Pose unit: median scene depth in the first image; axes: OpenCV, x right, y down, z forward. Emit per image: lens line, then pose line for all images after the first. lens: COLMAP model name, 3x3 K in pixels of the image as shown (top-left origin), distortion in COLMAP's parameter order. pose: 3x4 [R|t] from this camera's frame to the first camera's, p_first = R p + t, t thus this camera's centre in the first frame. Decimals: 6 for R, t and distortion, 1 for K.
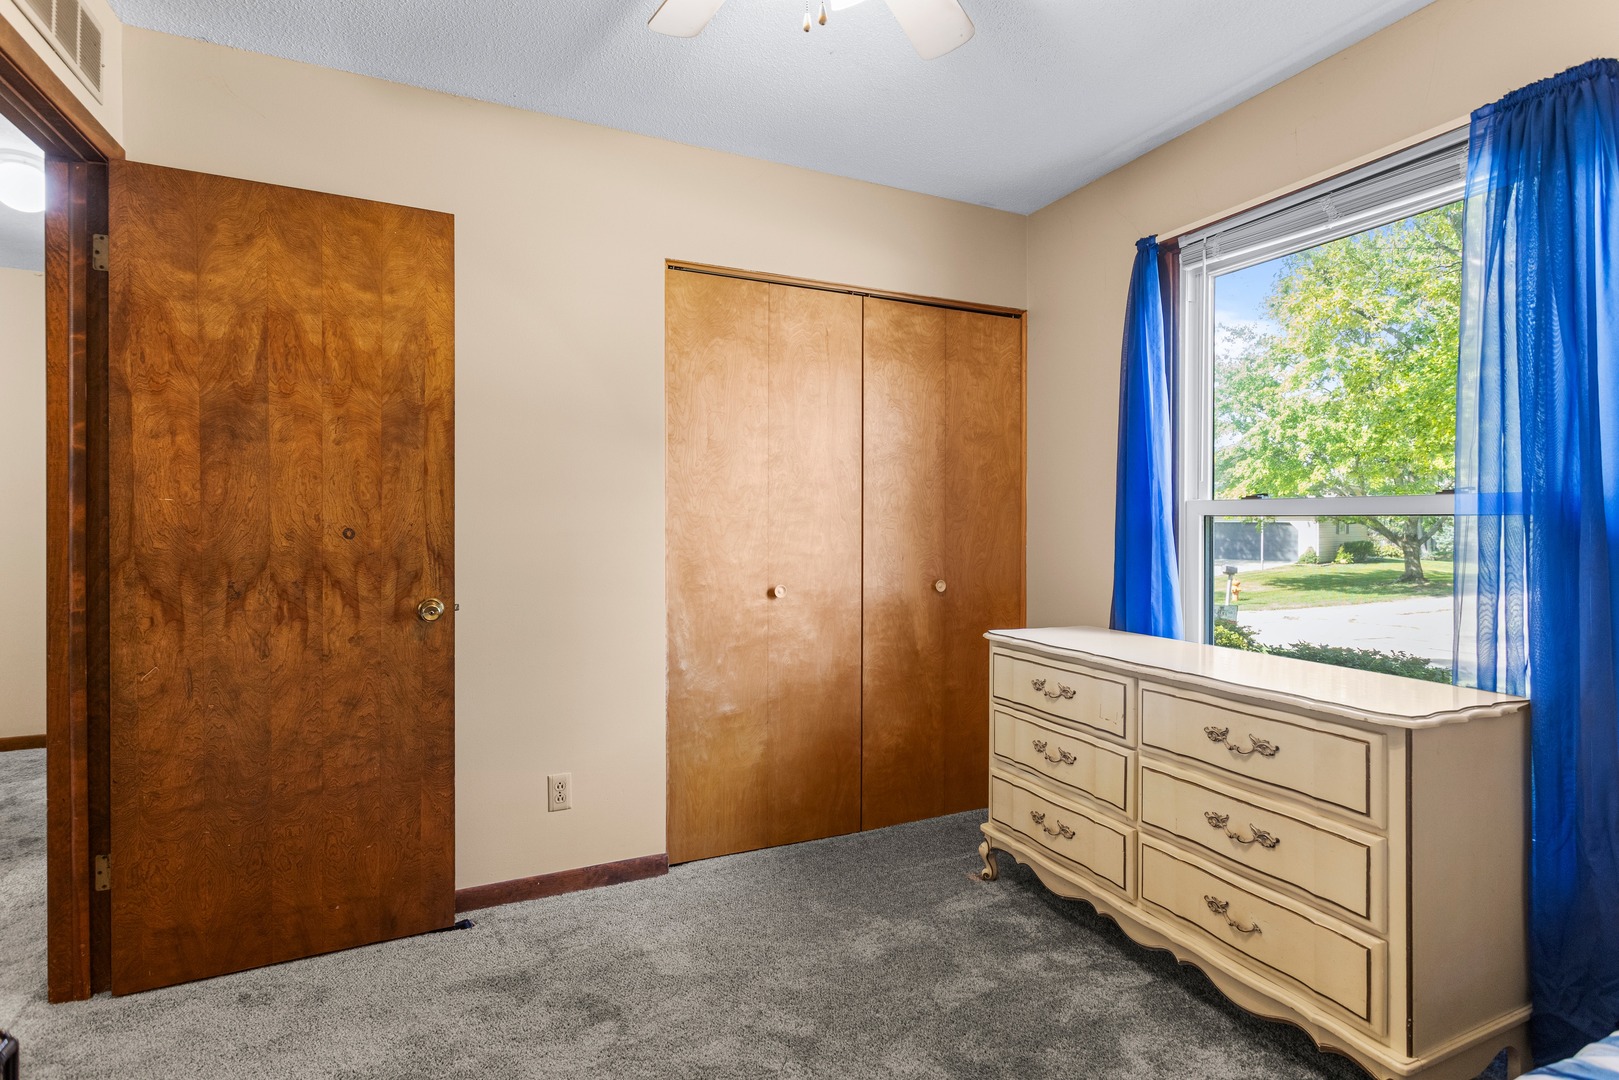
lens RADIAL K [[781.7, 0, 795.4], [0, 781.7, 530.6], [0, 0, 1]] dist [-0.000074, 0.002799]
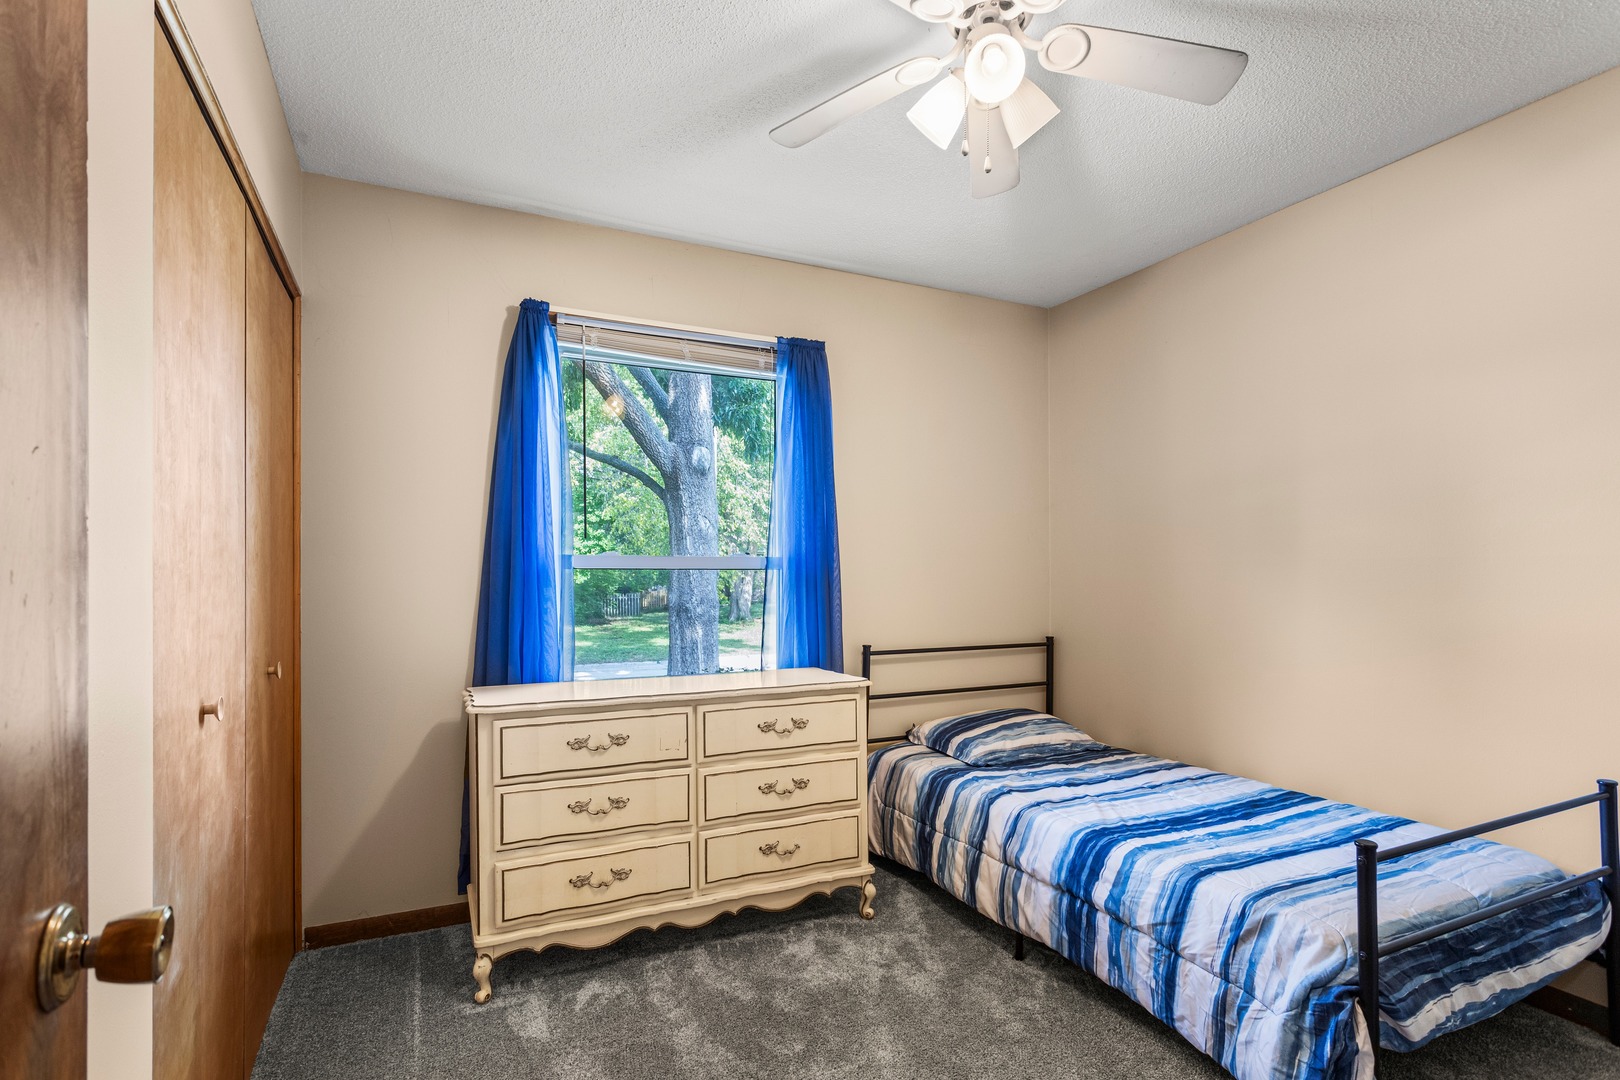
lens RADIAL K [[782.2, 0, 802.1], [0, 782.2, 550.4], [0, 0, 1]] dist [-0.000074, 0.002799]
pose [[-0.023194, 0.013264, 0.999643, -0.760742], [0.003717, 0.999906, -0.013181, -0.032270], [-0.999724, 0.003410, -0.023241, 0.848653]]
